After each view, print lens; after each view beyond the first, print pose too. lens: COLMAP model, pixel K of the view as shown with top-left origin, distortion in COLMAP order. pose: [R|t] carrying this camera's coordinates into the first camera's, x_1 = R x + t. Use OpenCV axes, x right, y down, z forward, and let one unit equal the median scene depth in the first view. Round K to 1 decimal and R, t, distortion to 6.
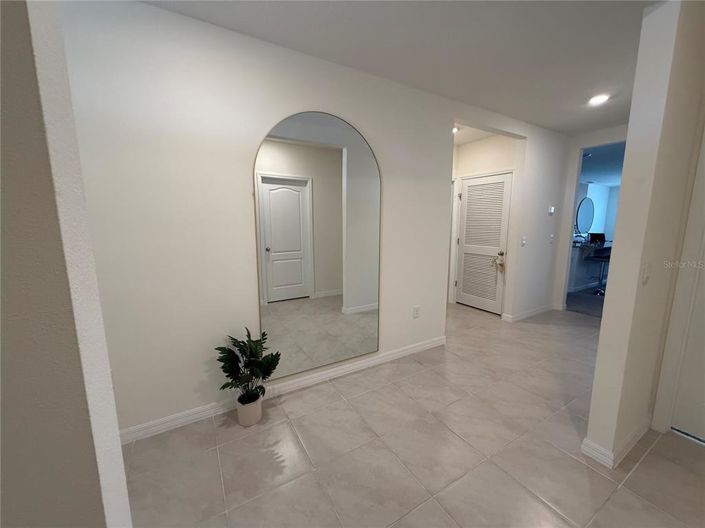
lens RADIAL K [[277.3, 0, 350.5], [0, 277.3, 264.1], [0, 0, 1]] dist [0.001035, 0.000133]
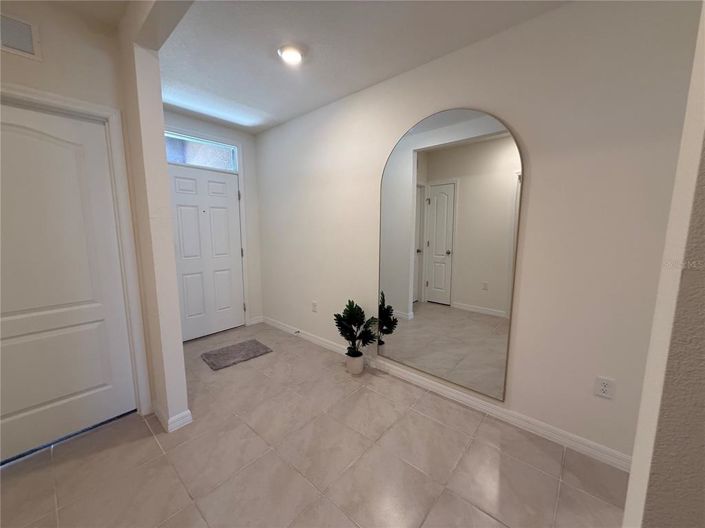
lens RADIAL K [[277.3, 0, 350.5], [0, 277.3, 264.1], [0, 0, 1]] dist [0.001035, 0.000133]
pose [[0.318268, 0.130809, -0.938933, 0.722404], [-0.138354, 0.986239, 0.090502, -0.064069], [0.937850, 0.101101, 0.331987, 0.412349]]
